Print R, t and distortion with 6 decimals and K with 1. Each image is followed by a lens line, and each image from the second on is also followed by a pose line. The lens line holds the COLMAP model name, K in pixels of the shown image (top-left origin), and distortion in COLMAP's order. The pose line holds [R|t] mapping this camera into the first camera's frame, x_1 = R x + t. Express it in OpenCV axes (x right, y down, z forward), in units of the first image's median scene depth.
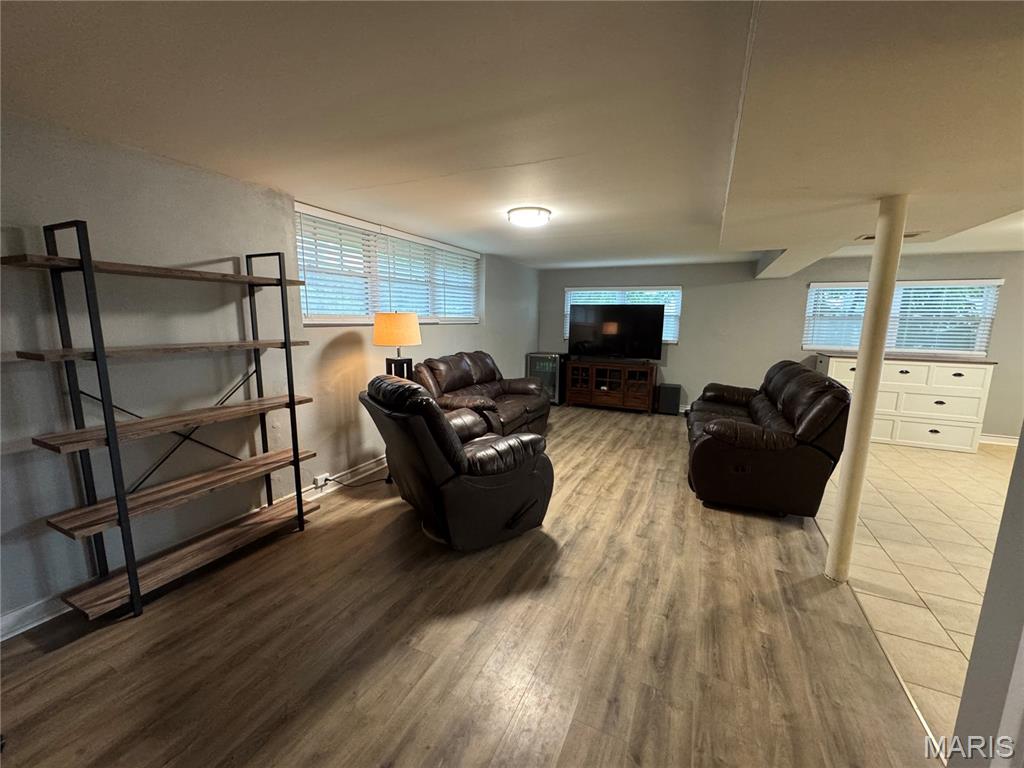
lens RADIAL K [[407.1, 0, 511.8], [0, 407.1, 384.3], [0, 0, 1]] dist [-0.002791, 0.000401]
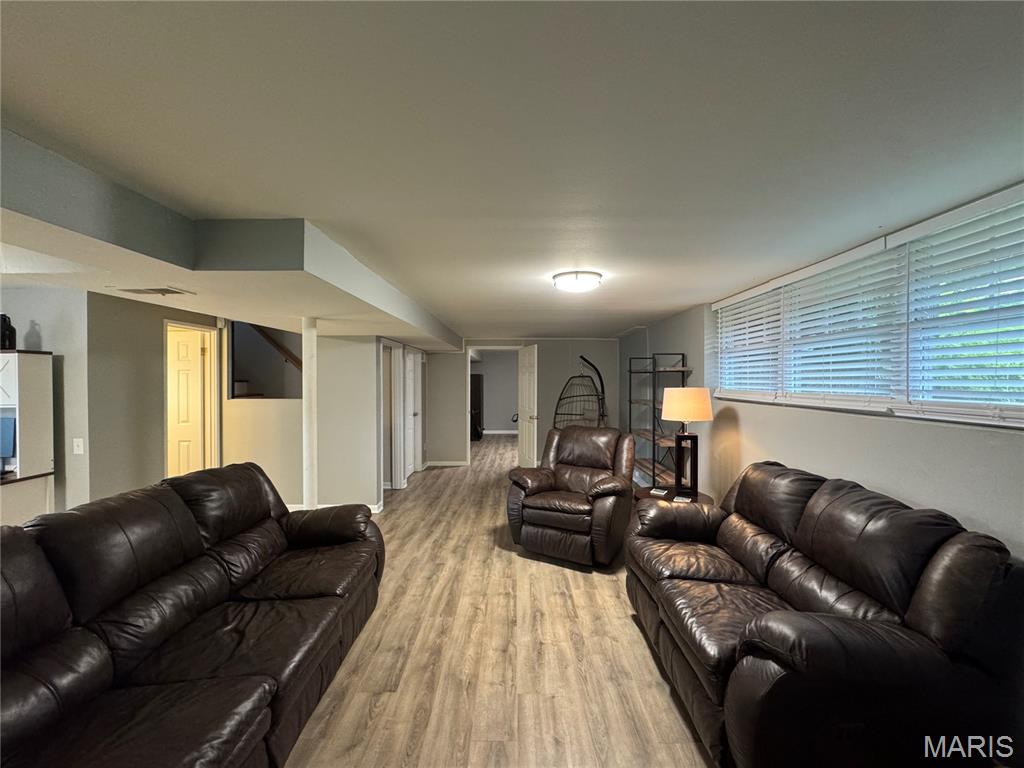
lens RADIAL K [[407.1, 0, 510.7], [0, 407.1, 381.7], [0, 0, 1]] dist [-0.002791, 0.000401]
pose [[-0.909288, -0.010183, -0.416044, 0.593214], [-0.078450, 0.985972, 0.147325, -0.344552], [0.408707, 0.166599, -0.897331, 1.935807]]
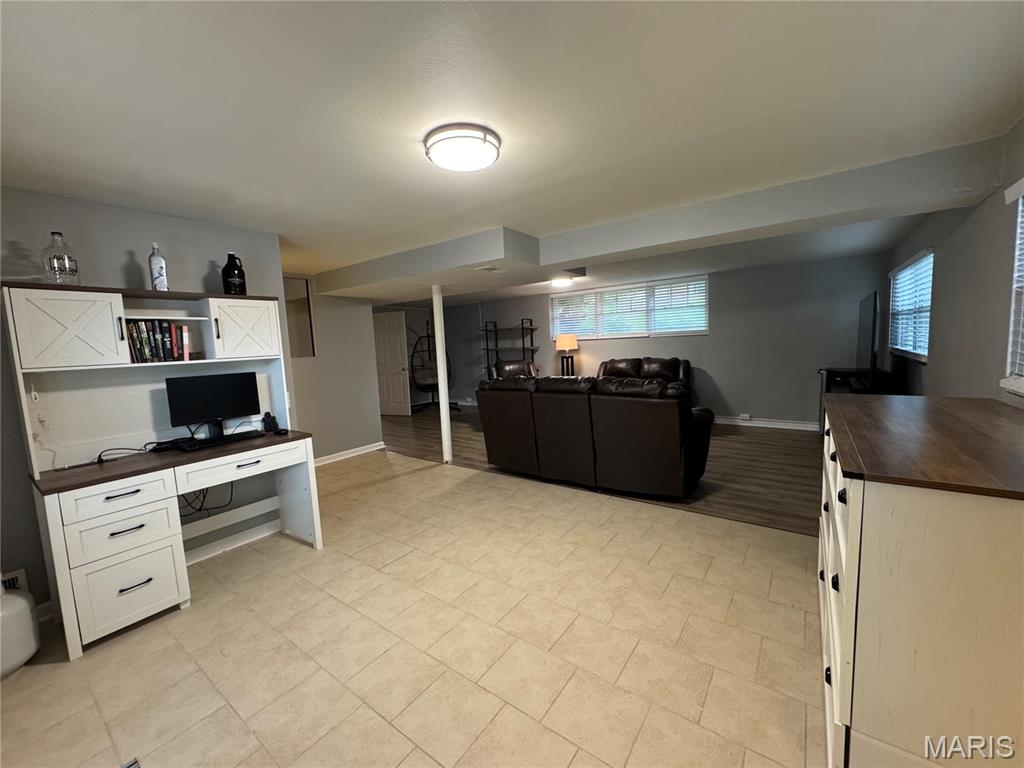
lens RADIAL K [[407.1, 0, 509.7], [0, 407.1, 382.5], [0, 0, 1]] dist [-0.002791, 0.000401]
pose [[-0.182938, 0.091531, -0.978854, 2.130629], [-0.116491, 0.986624, 0.114028, -0.155378], [0.976198, 0.134888, -0.169829, 1.256442]]
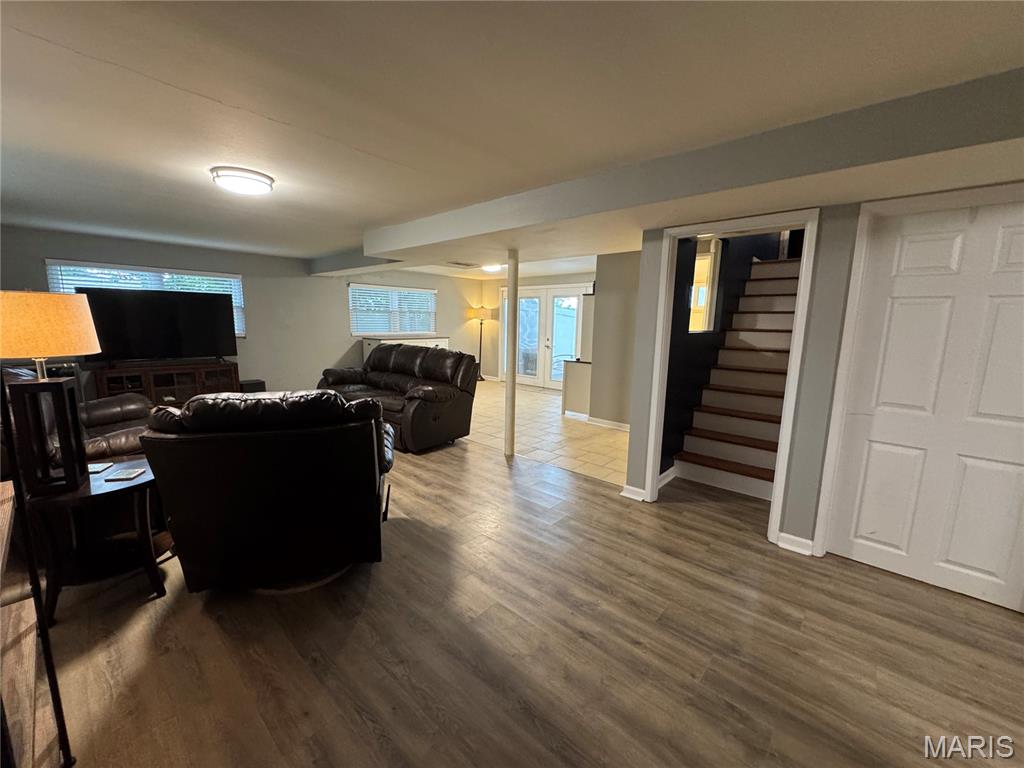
lens RADIAL K [[407.1, 0, 510.0], [0, 407.1, 383.8], [0, 0, 1]] dist [-0.002791, 0.000401]
pose [[0.285613, -0.157491, 0.945316, -0.685433], [0.141029, 0.982572, 0.121088, -0.044497], [-0.947911, 0.098733, 0.302846, 0.321128]]
